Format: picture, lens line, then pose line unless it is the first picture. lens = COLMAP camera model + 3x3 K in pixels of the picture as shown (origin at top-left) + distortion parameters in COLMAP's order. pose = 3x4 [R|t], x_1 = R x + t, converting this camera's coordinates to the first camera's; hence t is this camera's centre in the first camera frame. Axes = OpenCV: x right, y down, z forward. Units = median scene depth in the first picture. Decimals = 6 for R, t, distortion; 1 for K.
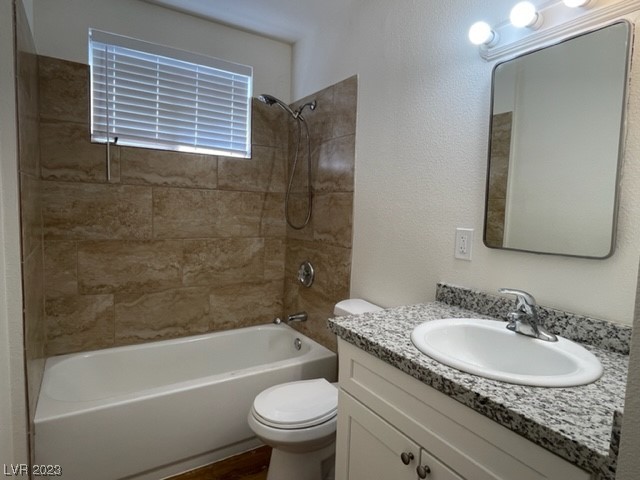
lens RADIAL K [[369.4, 0, 316.6], [0, 369.4, 240.7], [0, 0, 1]] dist [0.002178, -0.002176]
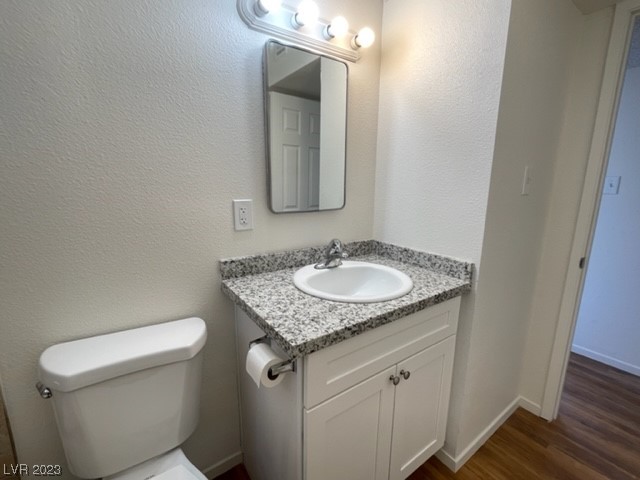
lens RADIAL K [[290.6, 0, 321.9], [0, 290.6, 242.6], [0, 0, 1]] dist [-0.000609, 0.000105]
pose [[-0.073820, -0.242531, 0.967331, -0.365947], [0.066989, 0.966581, 0.247455, -0.090273], [-0.995019, 0.083068, -0.055106, 0.750897]]
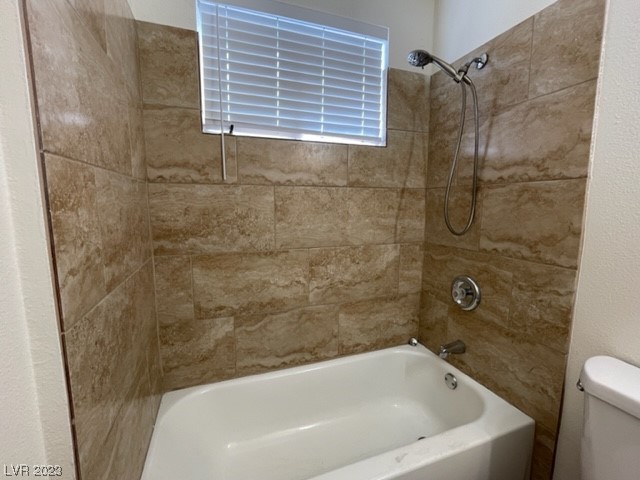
lens RADIAL K [[290.6, 0, 323.2], [0, 290.6, 242.4], [0, 0, 1]] dist [-0.000609, 0.000105]
pose [[0.978016, -0.006823, -0.208418, -0.222896], [0.014525, 0.999266, 0.035442, -0.047083], [0.208023, -0.037690, 0.977397, 0.425332]]
